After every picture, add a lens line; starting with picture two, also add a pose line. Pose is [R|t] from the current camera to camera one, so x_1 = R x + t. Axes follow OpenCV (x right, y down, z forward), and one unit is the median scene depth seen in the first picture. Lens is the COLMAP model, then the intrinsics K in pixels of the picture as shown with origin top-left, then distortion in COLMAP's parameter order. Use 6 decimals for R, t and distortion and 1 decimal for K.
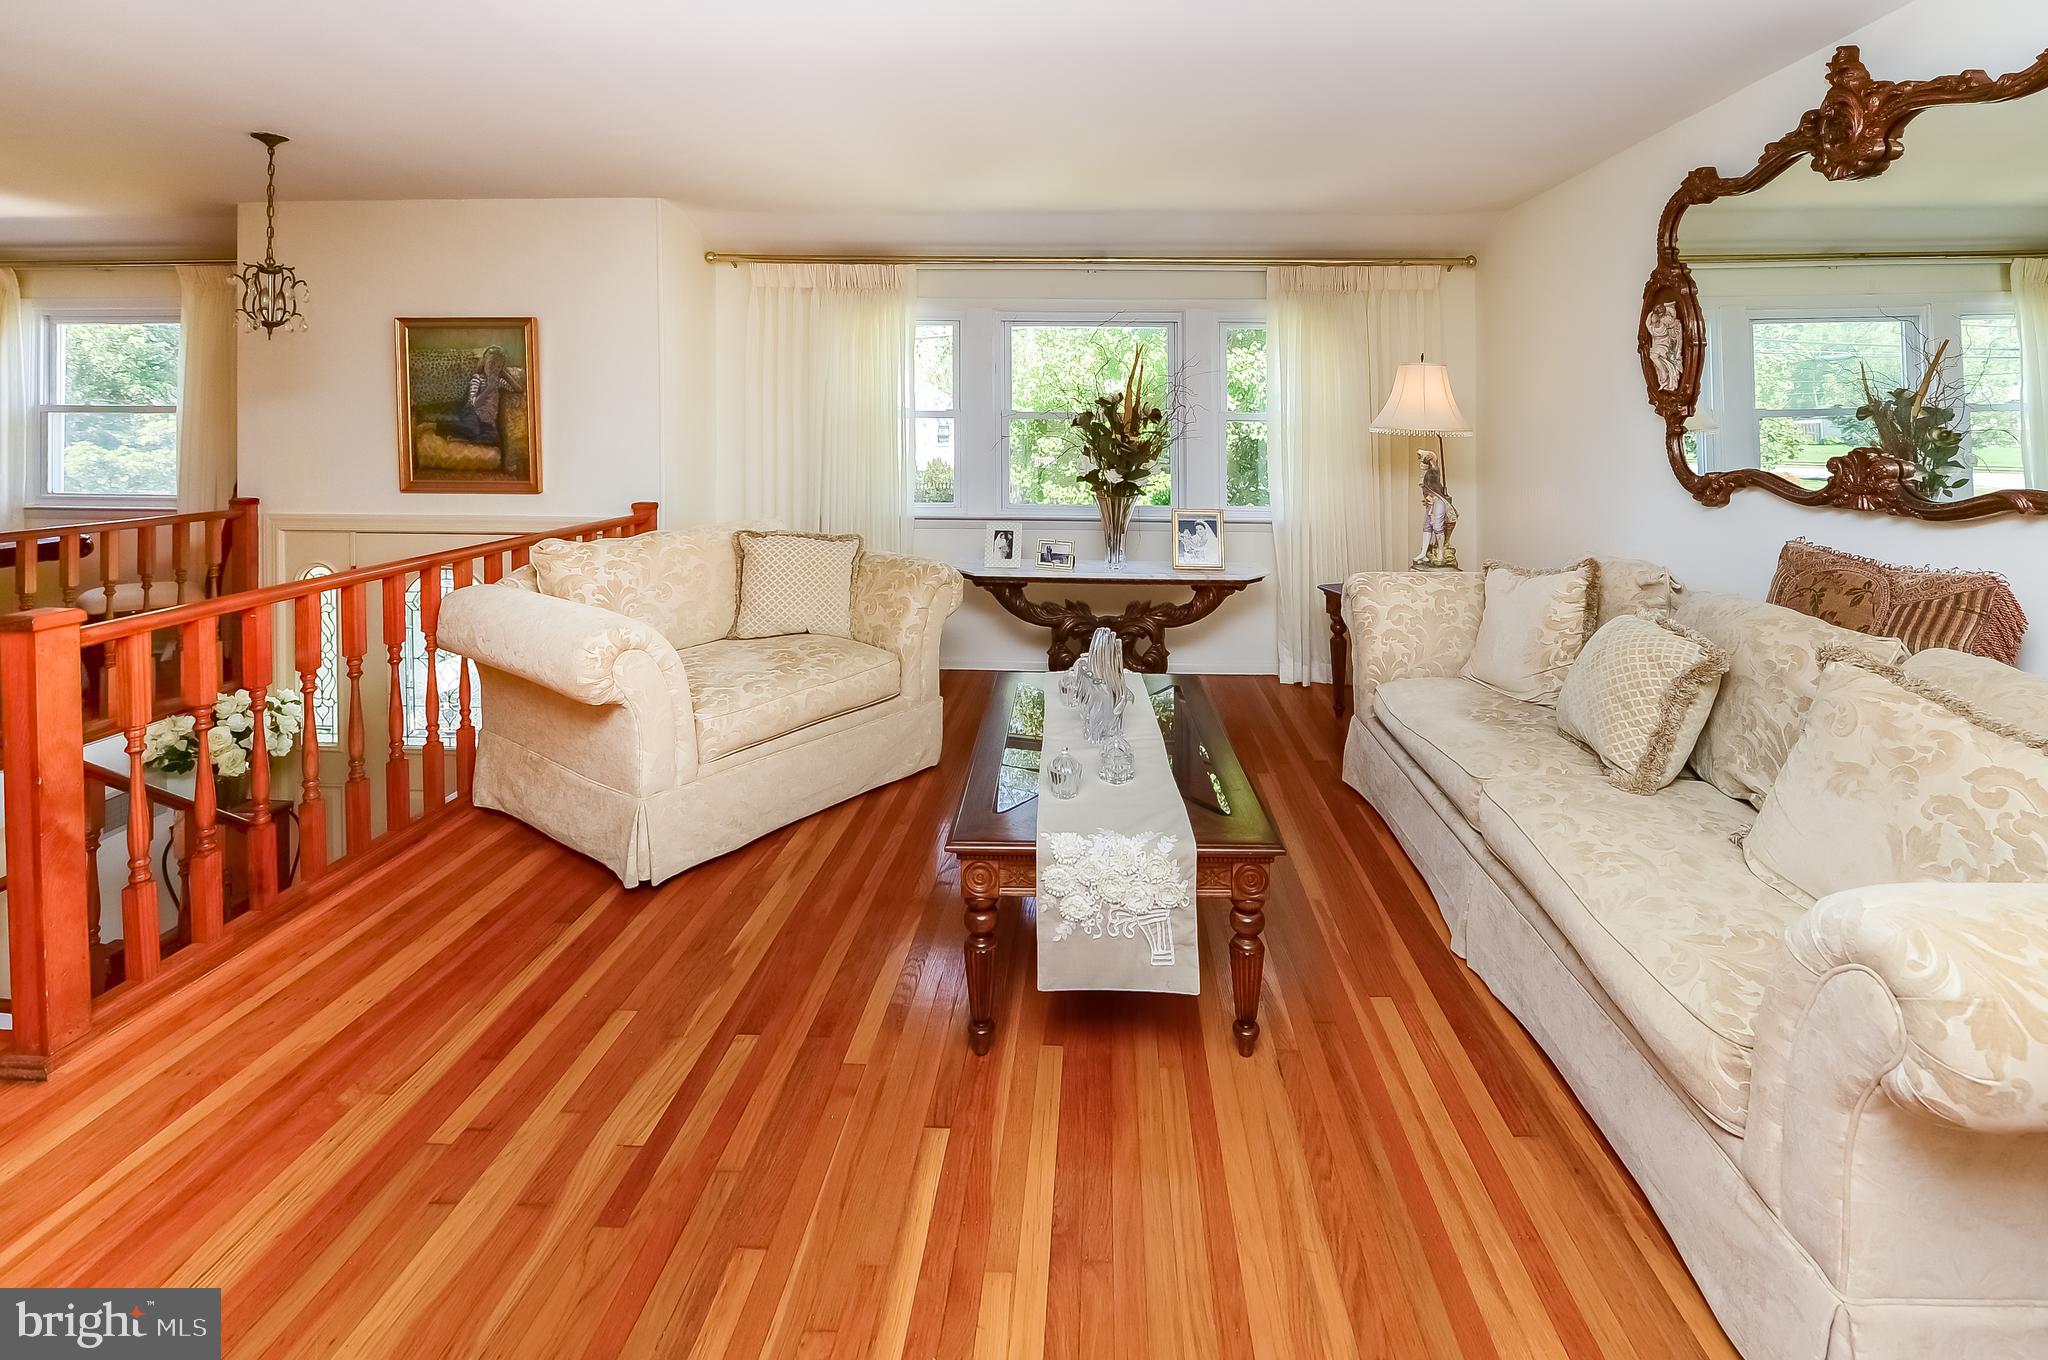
lens RADIAL K [[897.3, 0, 1080.5], [0, 897.3, 415.6], [0, 0, 1]] dist [-0.013943, 0.000379]
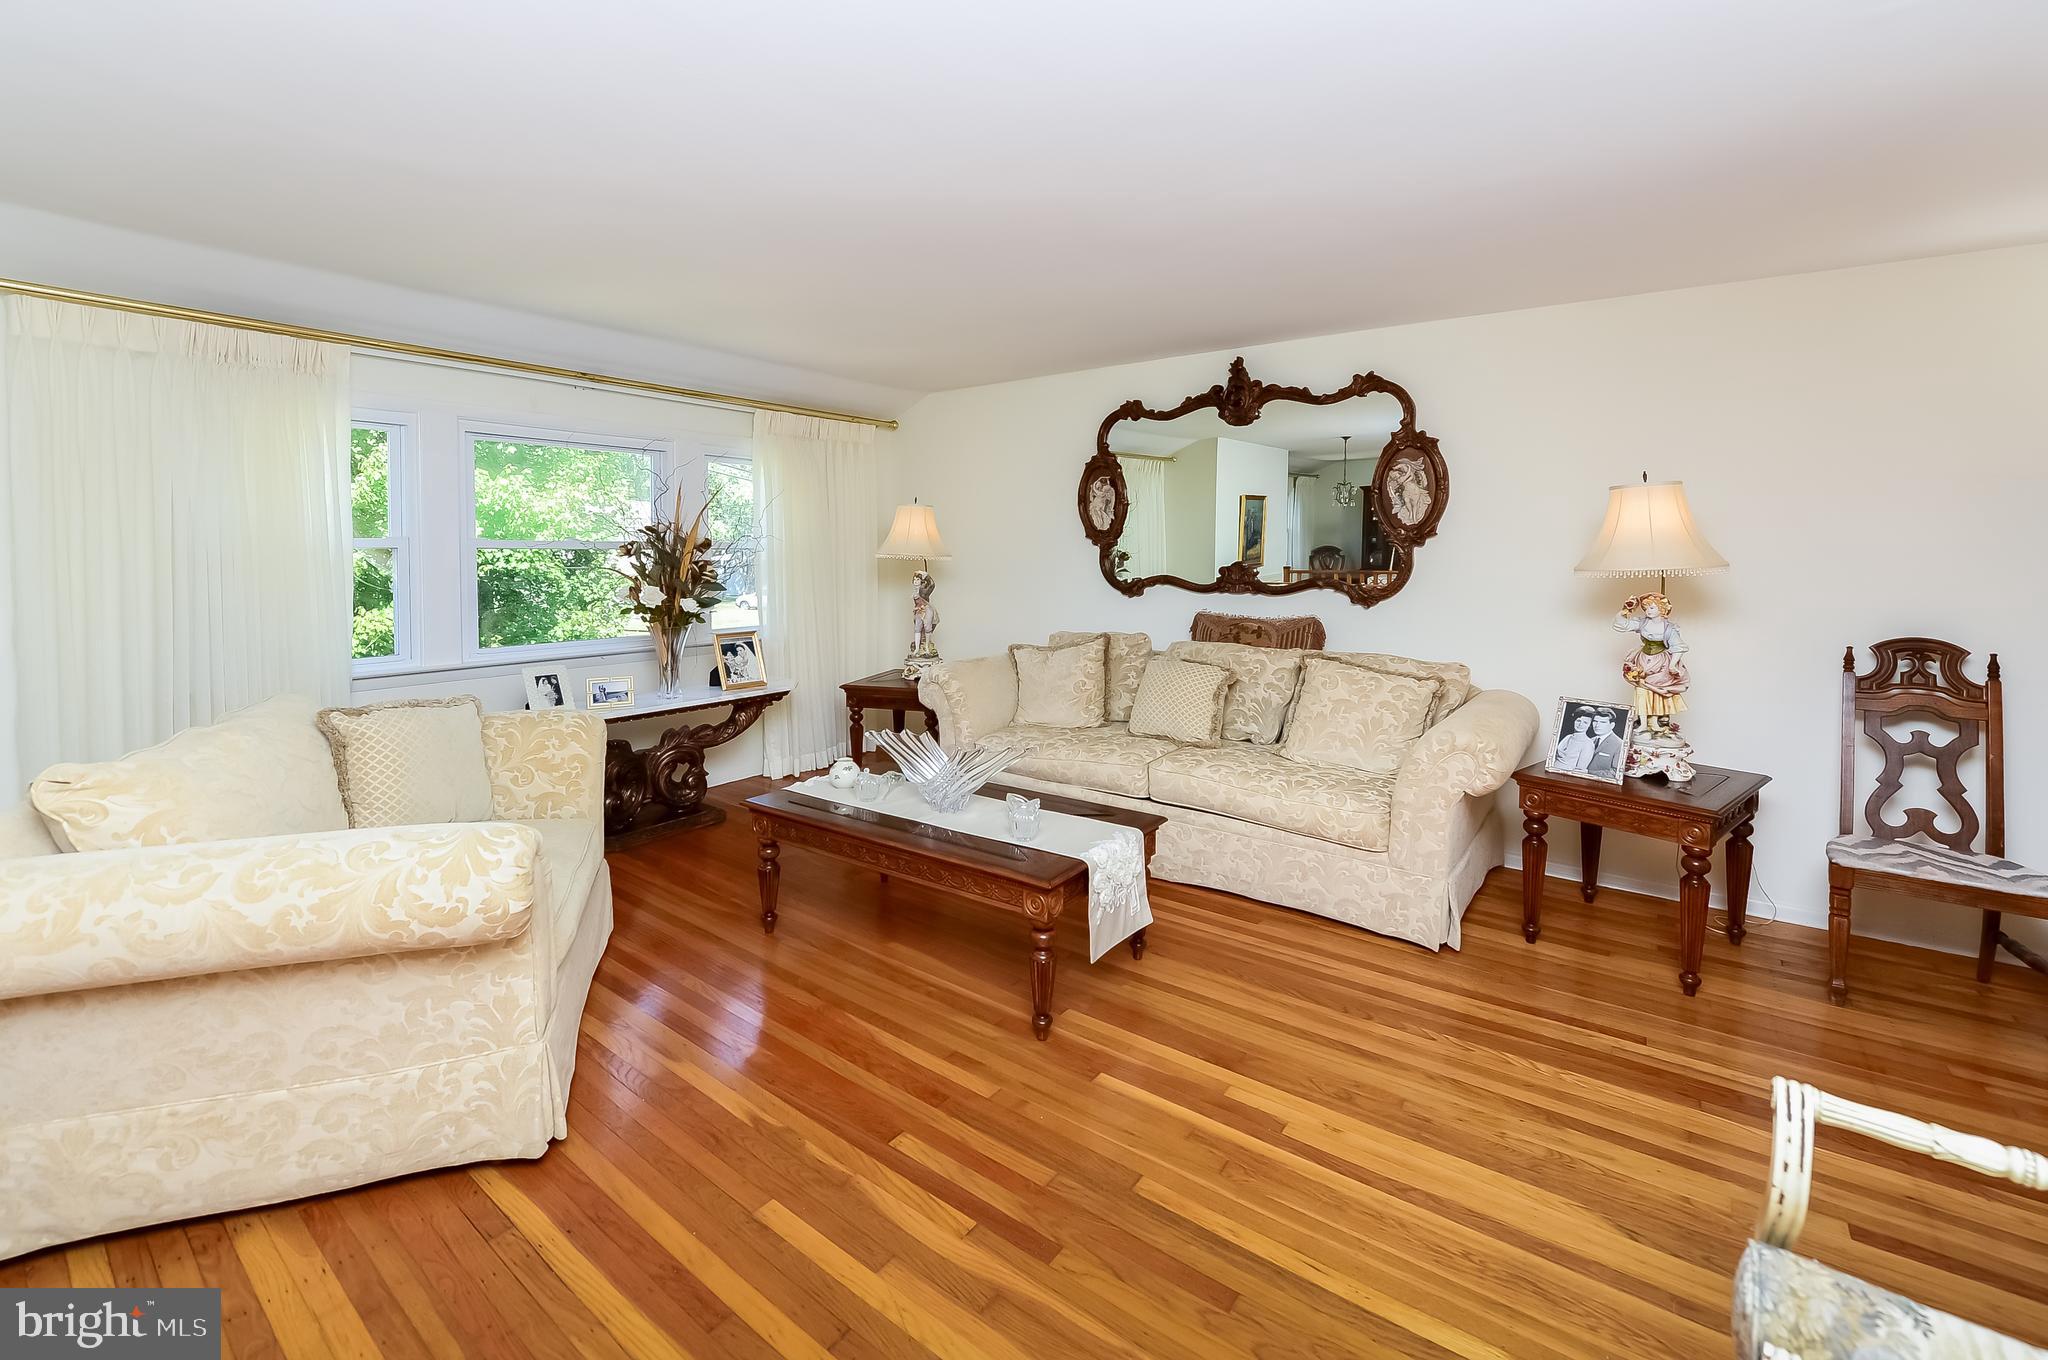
lens RADIAL K [[831.7, 0, 1023.2], [0, 831.7, 587.7], [0, 0, 1]] dist [-0.009098, -0.003265]
pose [[0.587970, -0.041408, 0.807822, -0.681847], [-0.002388, 0.998596, 0.052925, -0.002627], [-0.808879, -0.033048, 0.587045, 0.212184]]
